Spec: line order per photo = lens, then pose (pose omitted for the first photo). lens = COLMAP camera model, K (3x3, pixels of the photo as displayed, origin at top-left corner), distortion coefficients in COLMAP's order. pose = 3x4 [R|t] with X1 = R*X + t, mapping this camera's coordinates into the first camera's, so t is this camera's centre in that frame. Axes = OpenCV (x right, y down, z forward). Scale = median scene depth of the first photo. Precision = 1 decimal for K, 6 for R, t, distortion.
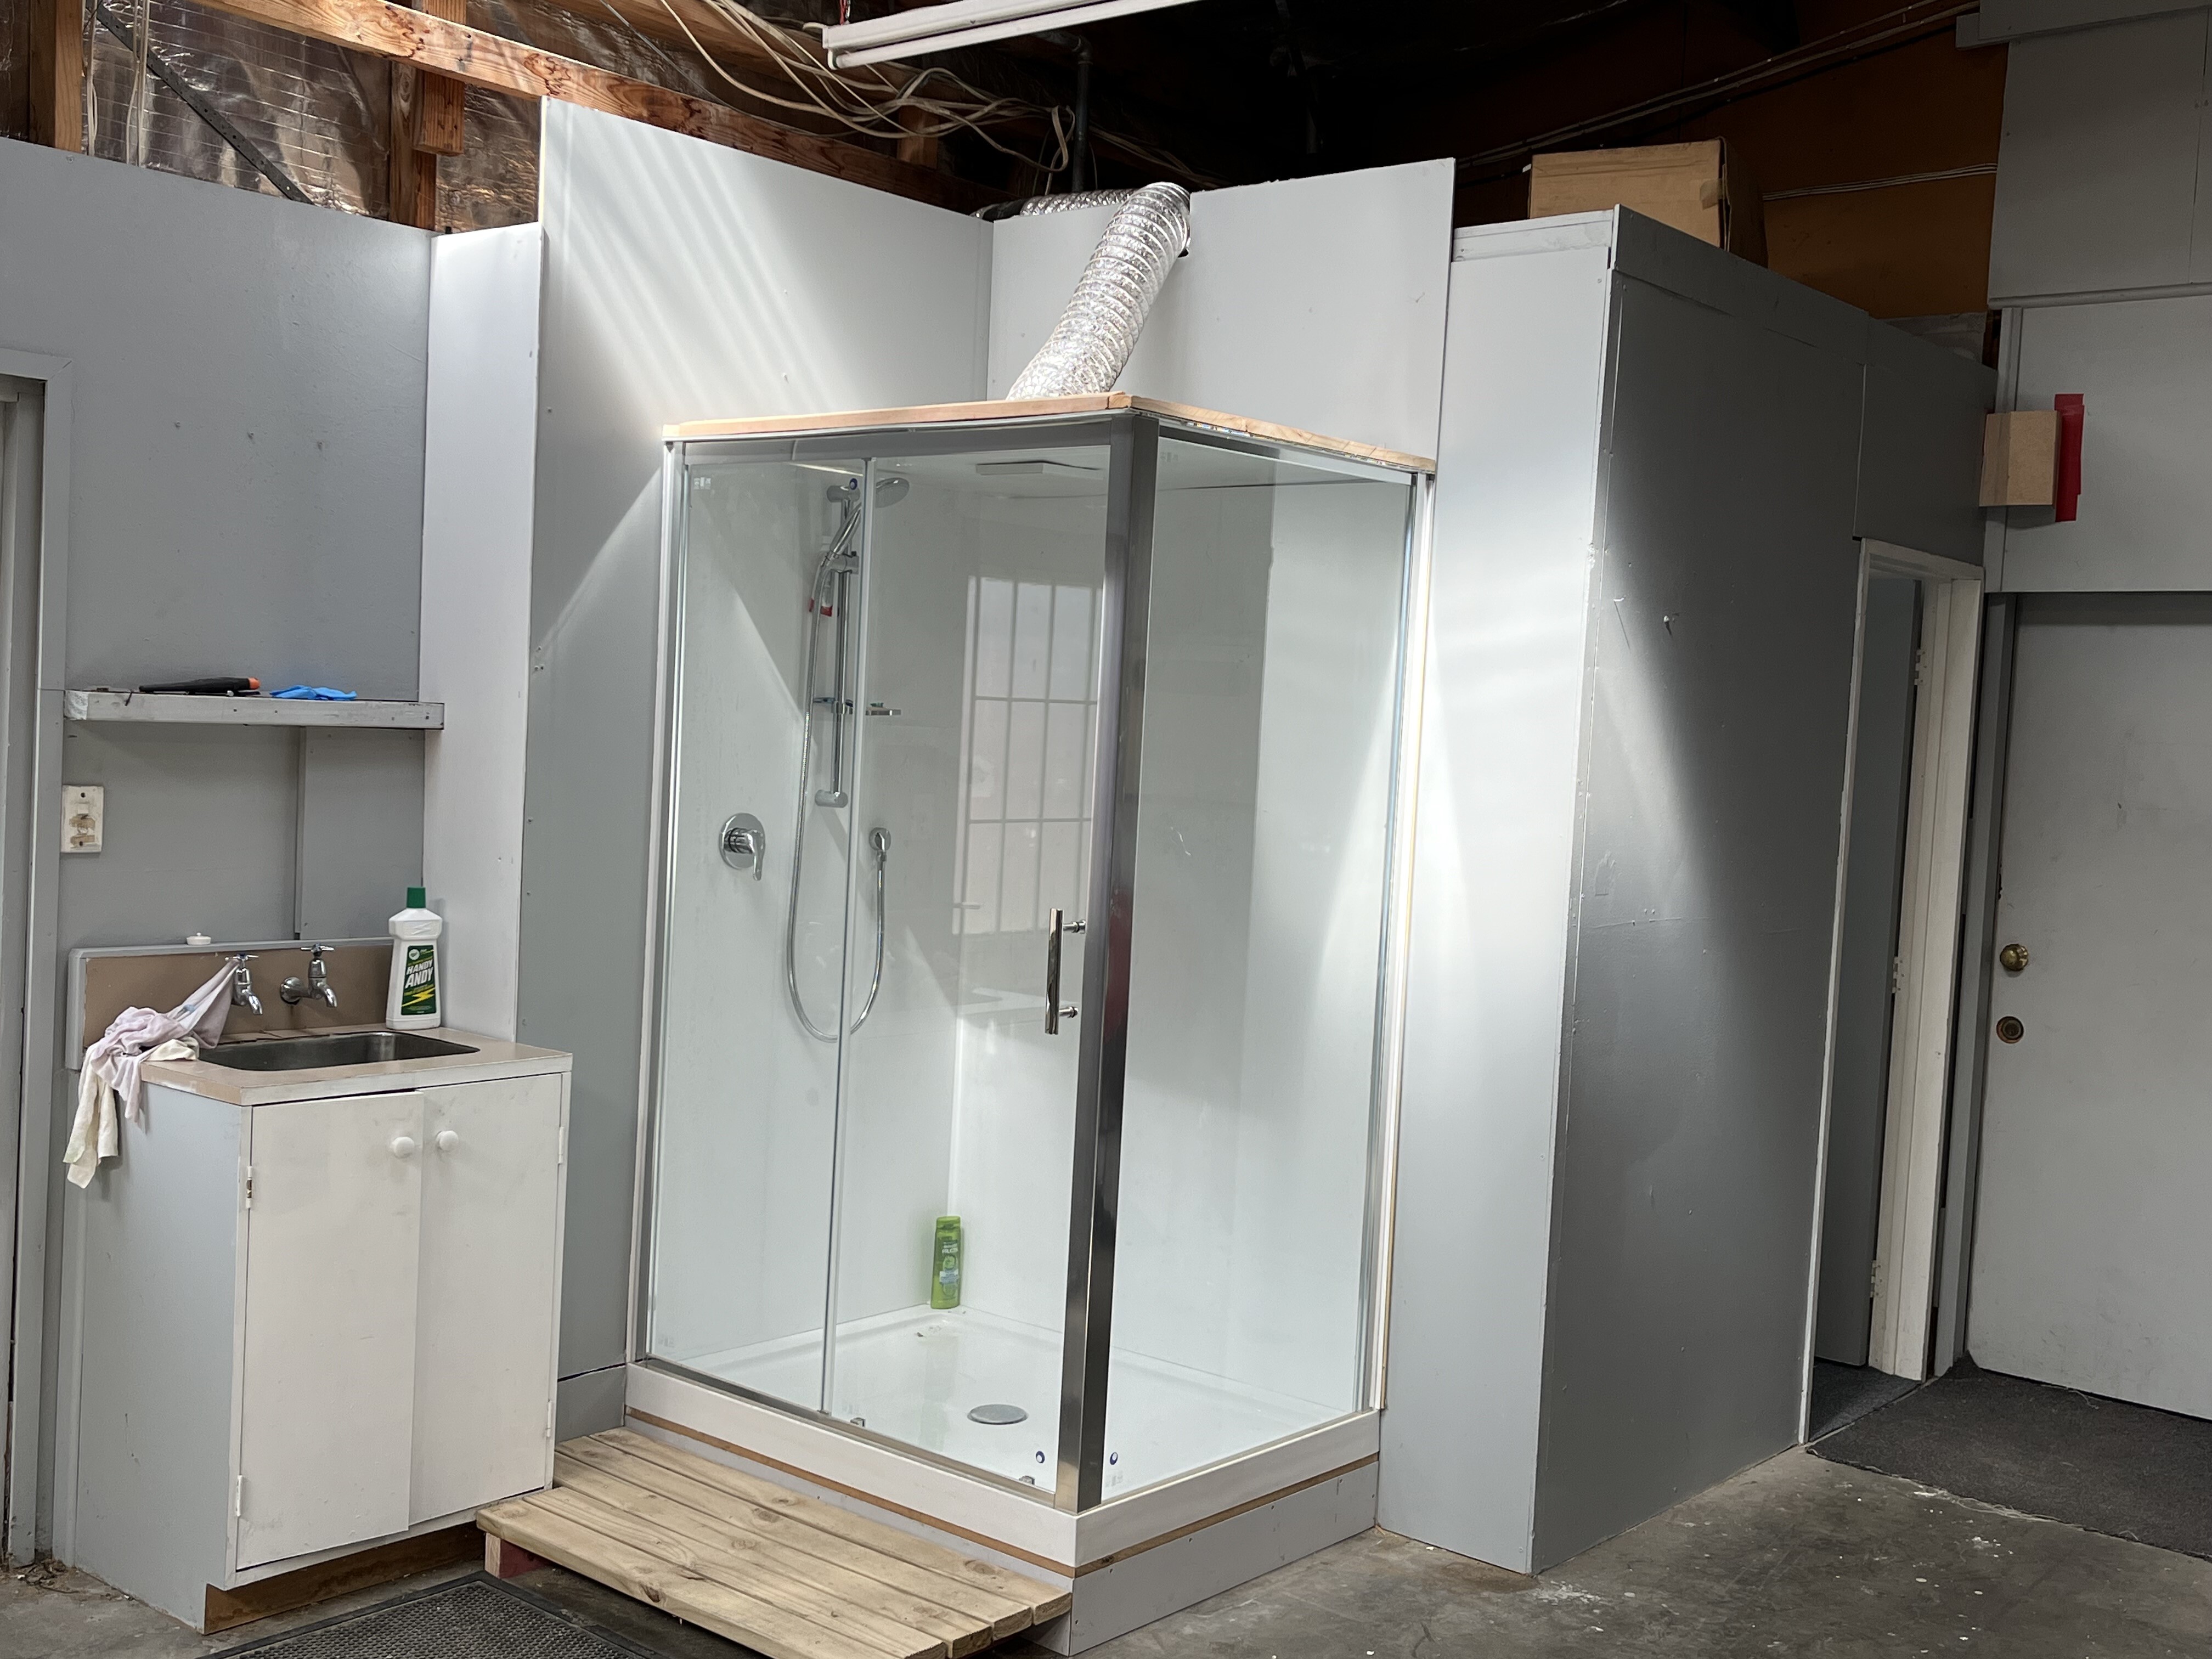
lens RADIAL K [[2312.7, 0, 1106.0], [0, 2312.7, 829.5], [0, 0, 1]] dist [0.018035, 0.013388]
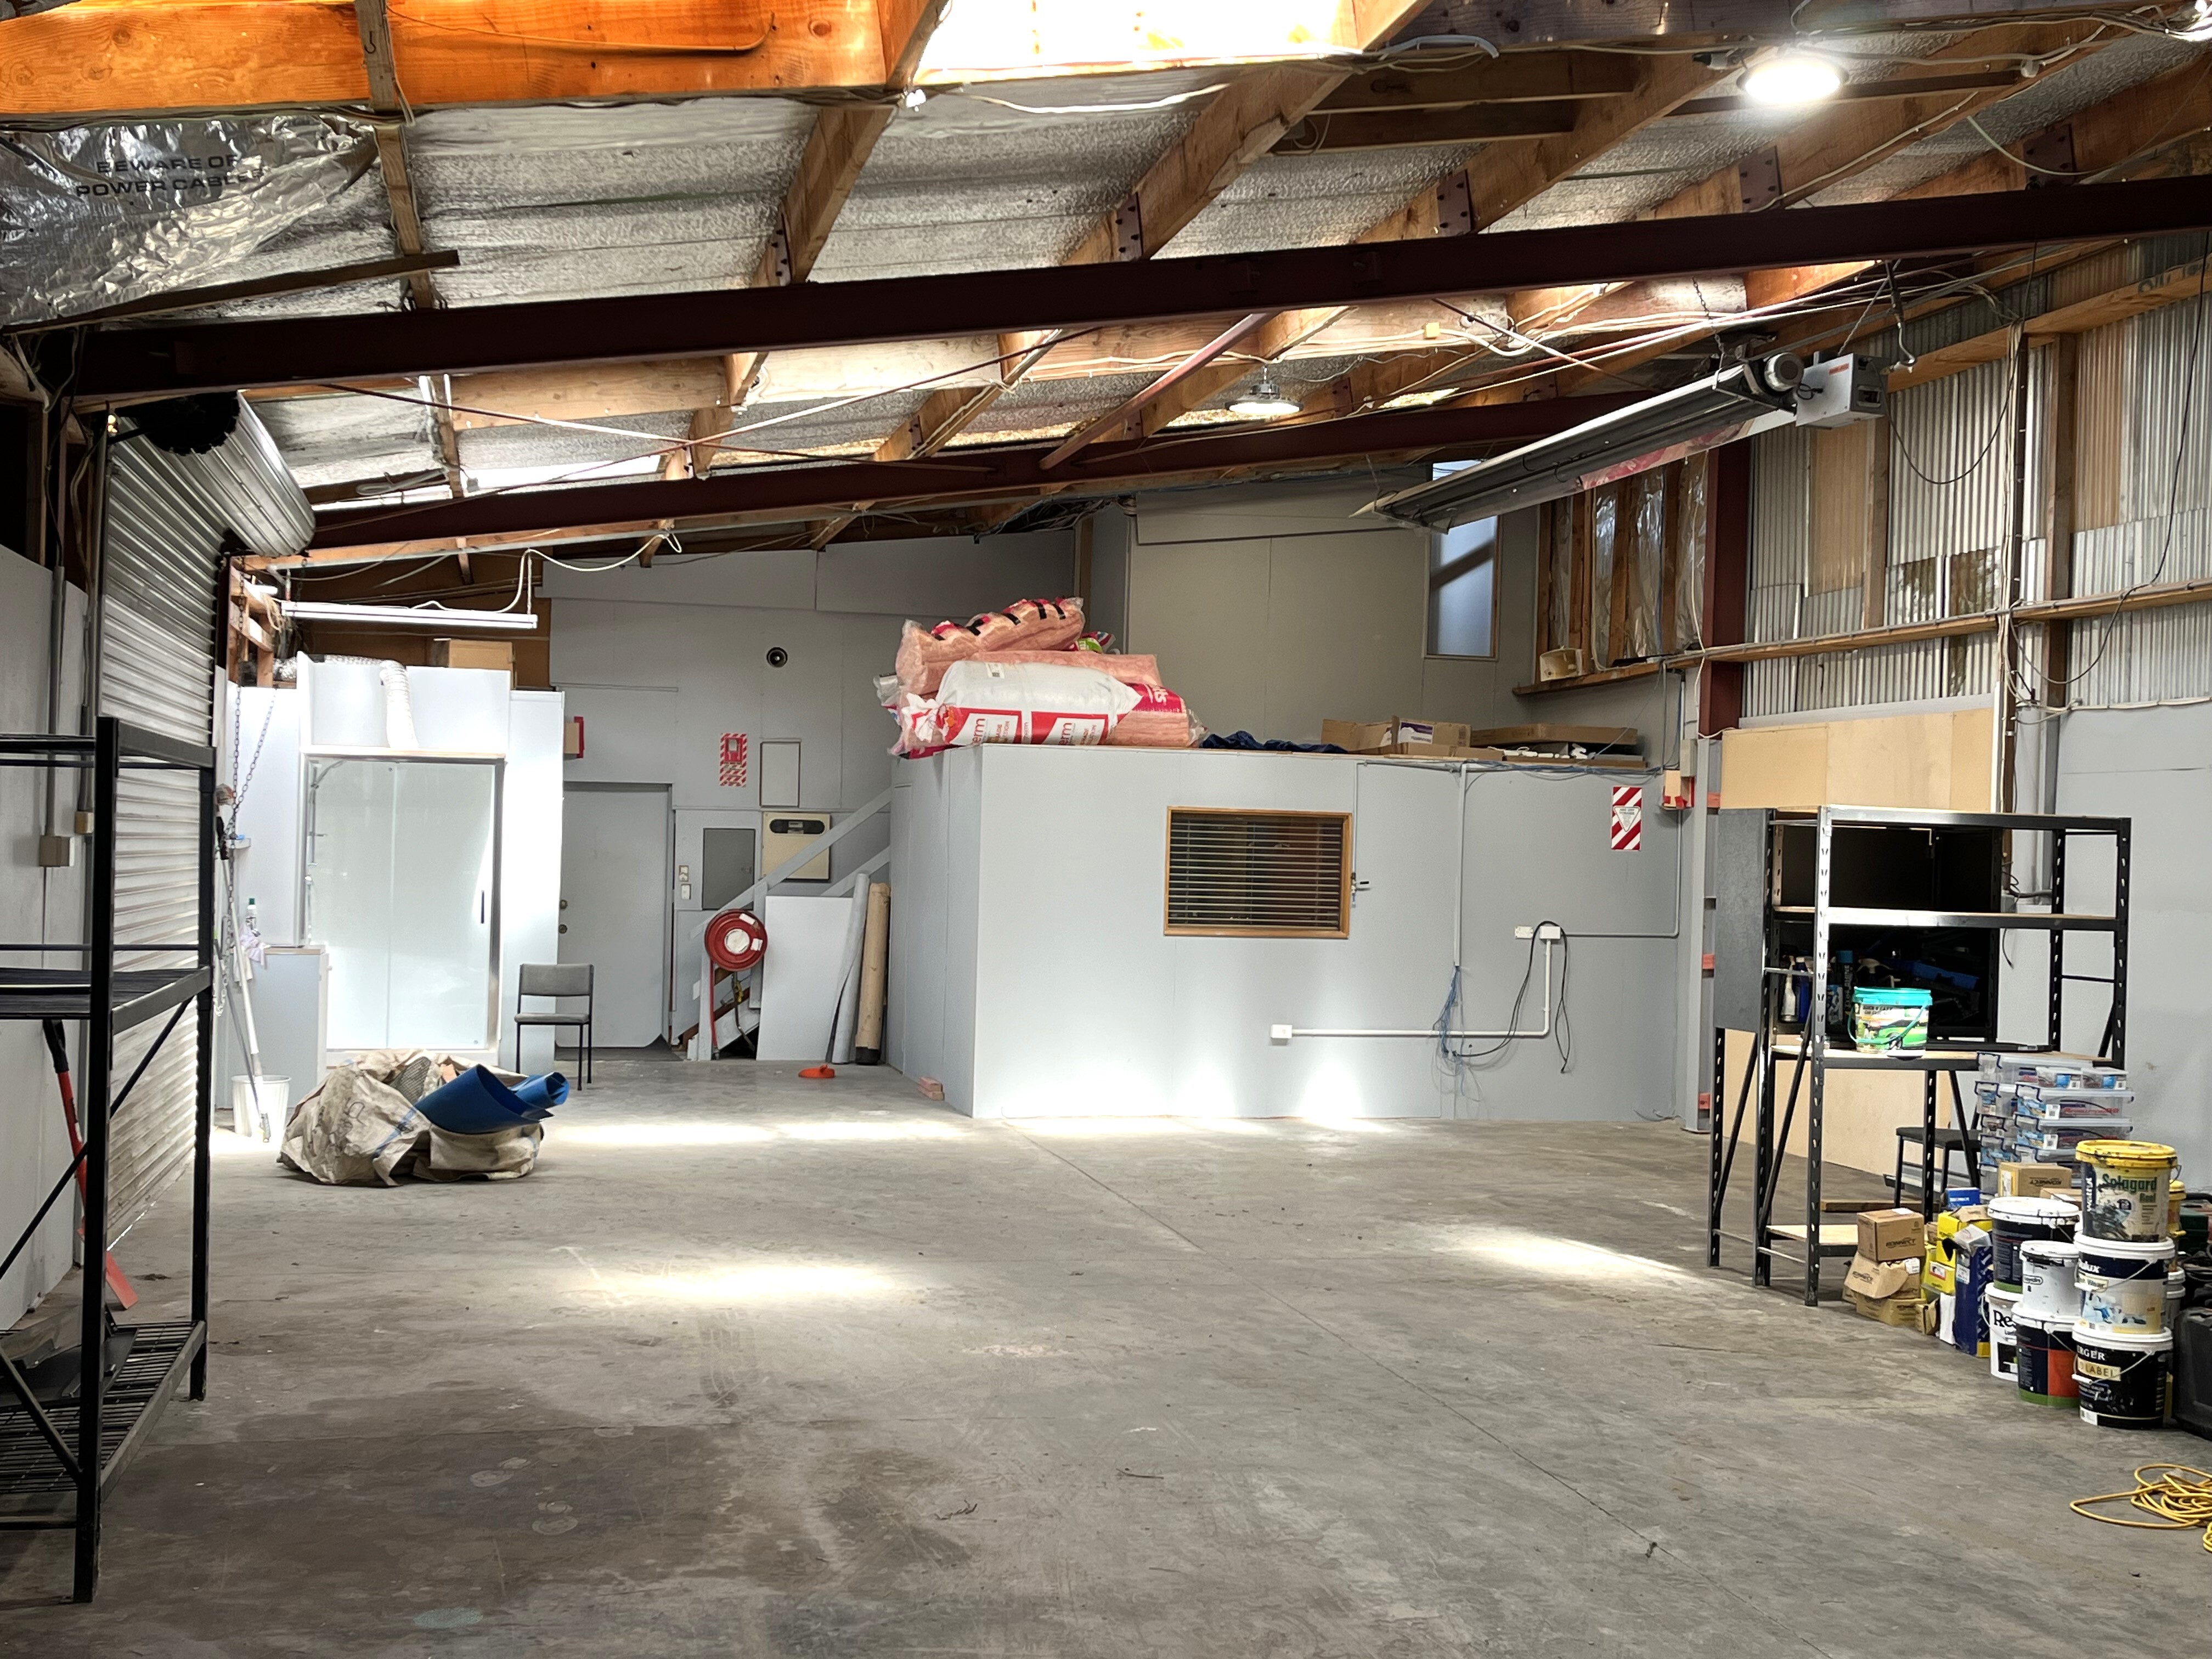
lens RADIAL K [[2481.3, 0, 1106.0], [0, 2481.3, 829.5], [0, 0, 1]] dist [0.157248, -0.477871]
pose [[0.598495, -0.033889, 0.800410, -1.938449], [0.052647, 0.998609, 0.002914, -0.014108], [-0.799395, 0.040395, 0.599446, -1.631023]]
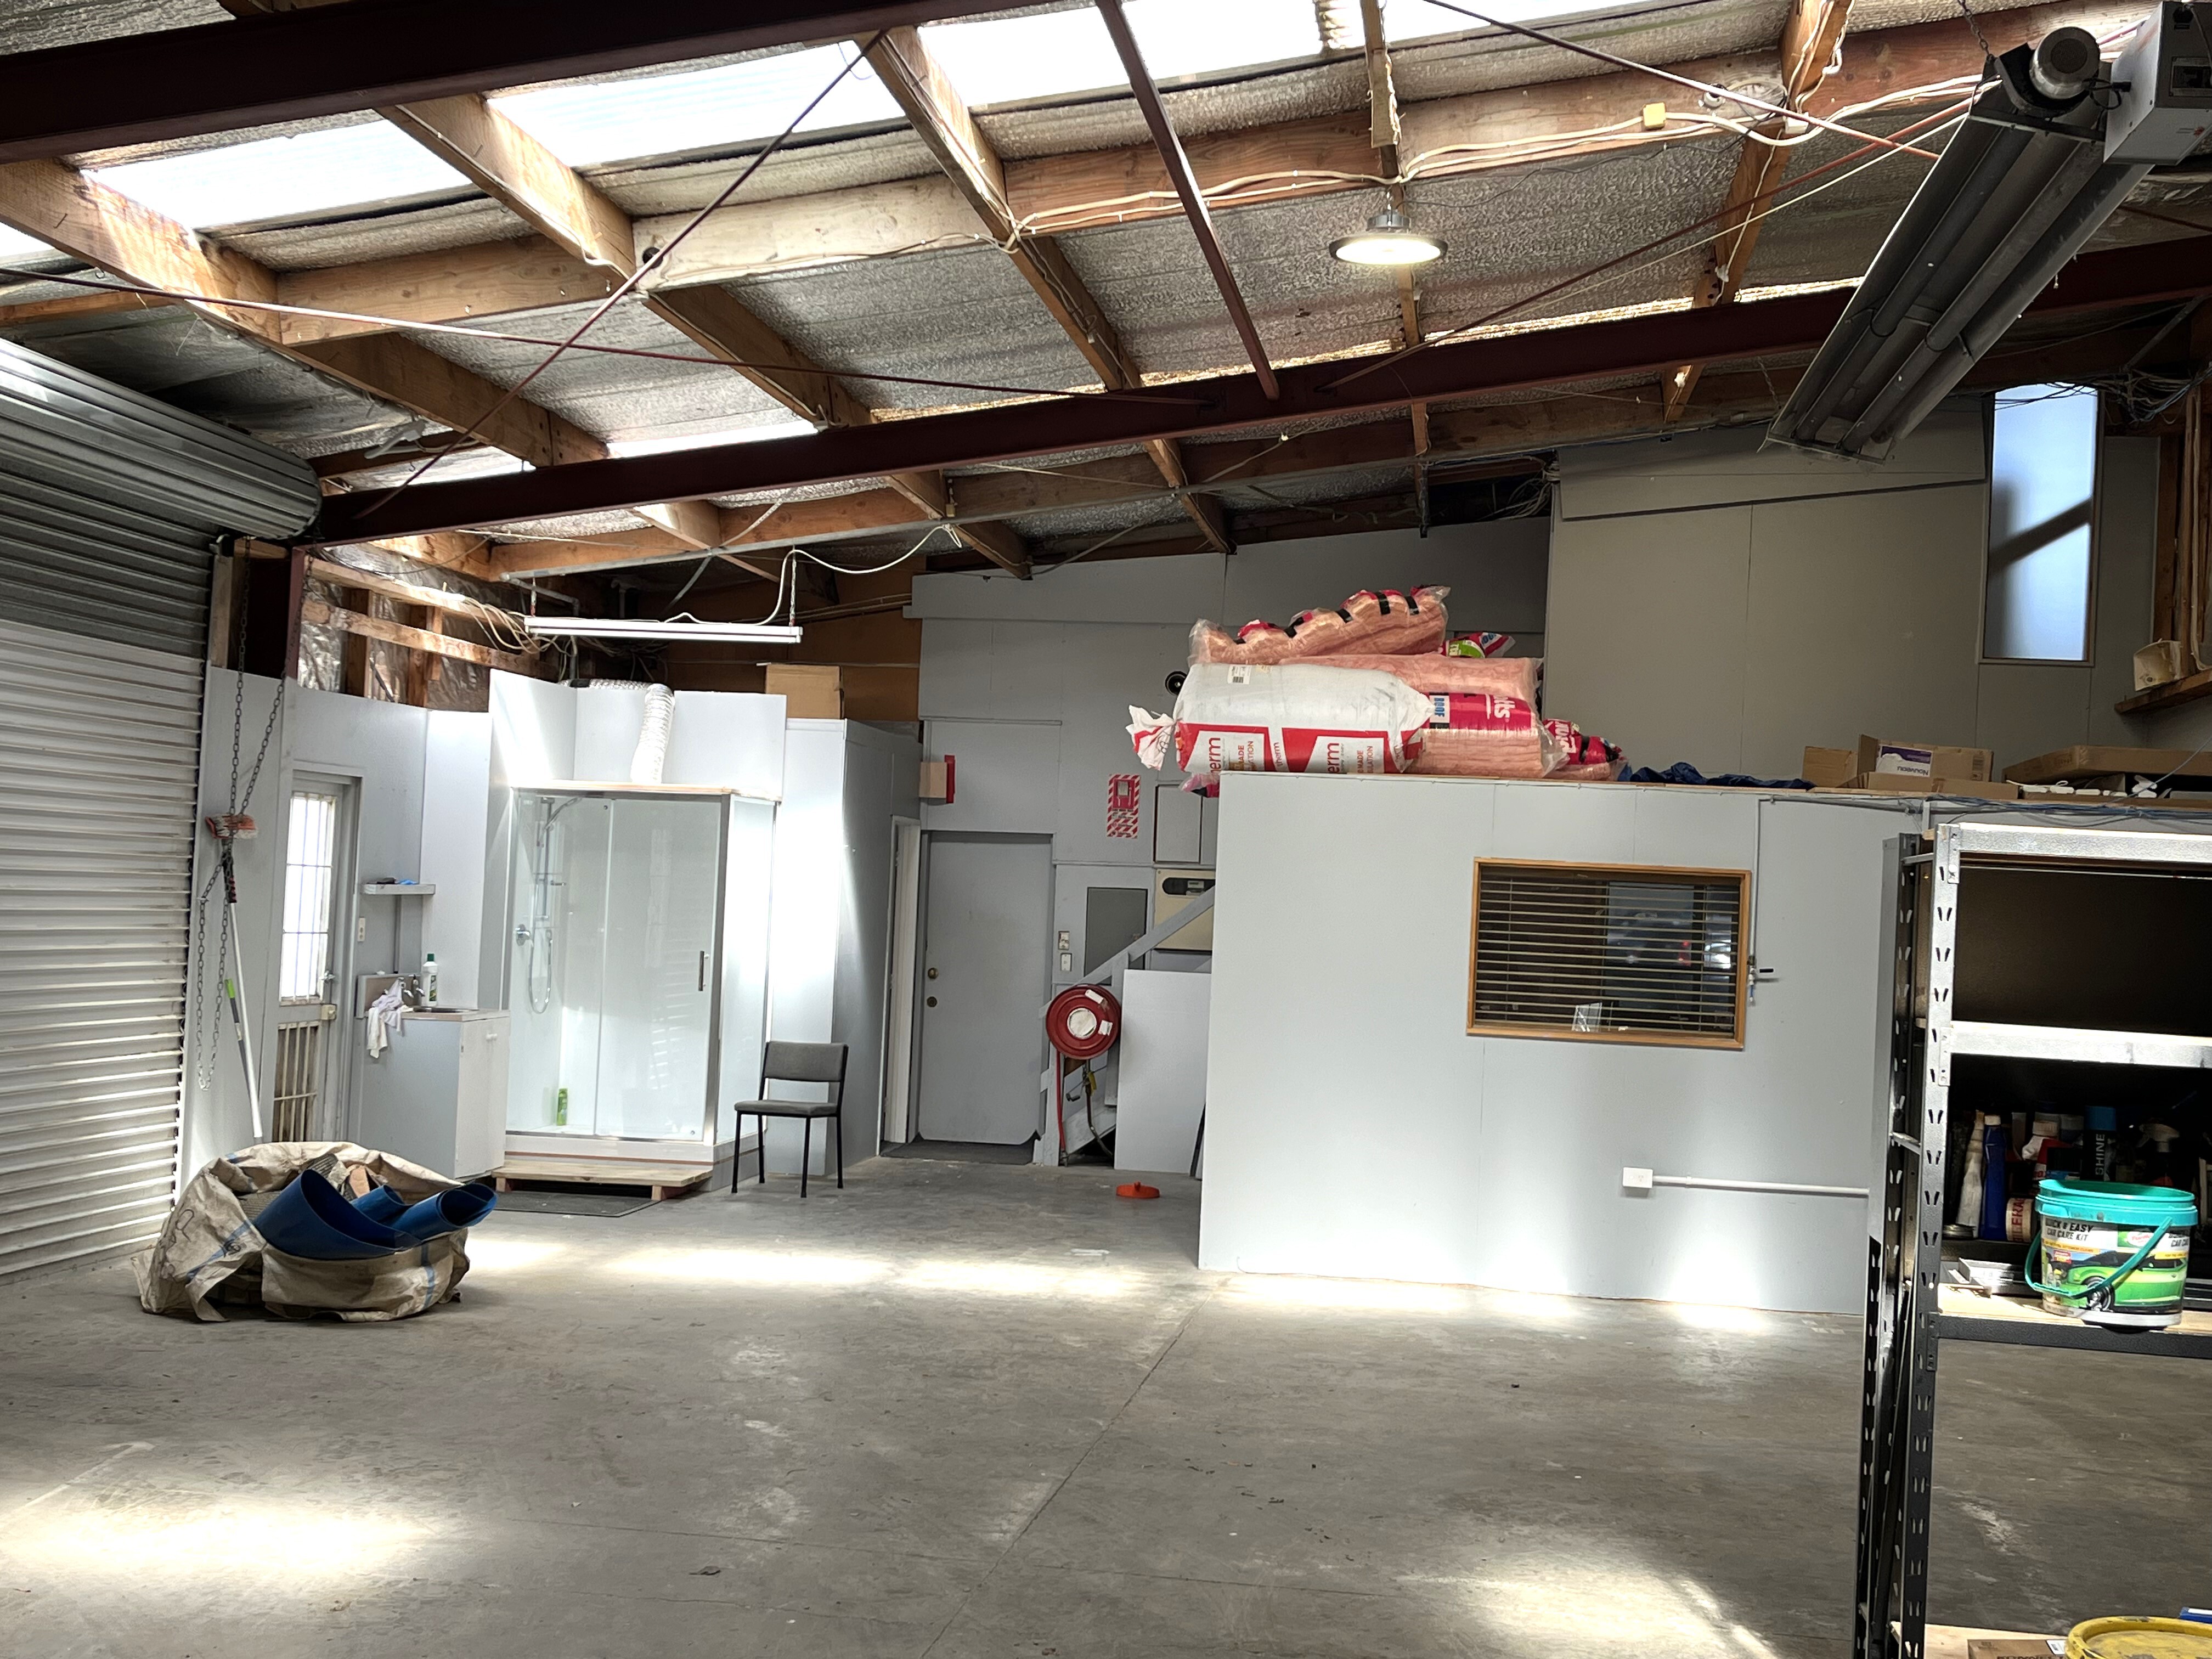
lens RADIAL K [[2481.3, 0, 1106.0], [0, 2481.3, 829.5], [0, 0, 1]] dist [0.157248, -0.477871]
pose [[0.853443, -0.002912, 0.521178, -0.967074], [0.031912, 0.998400, -0.046678, 0.035128], [-0.520208, 0.056468, 0.852171, -1.594175]]
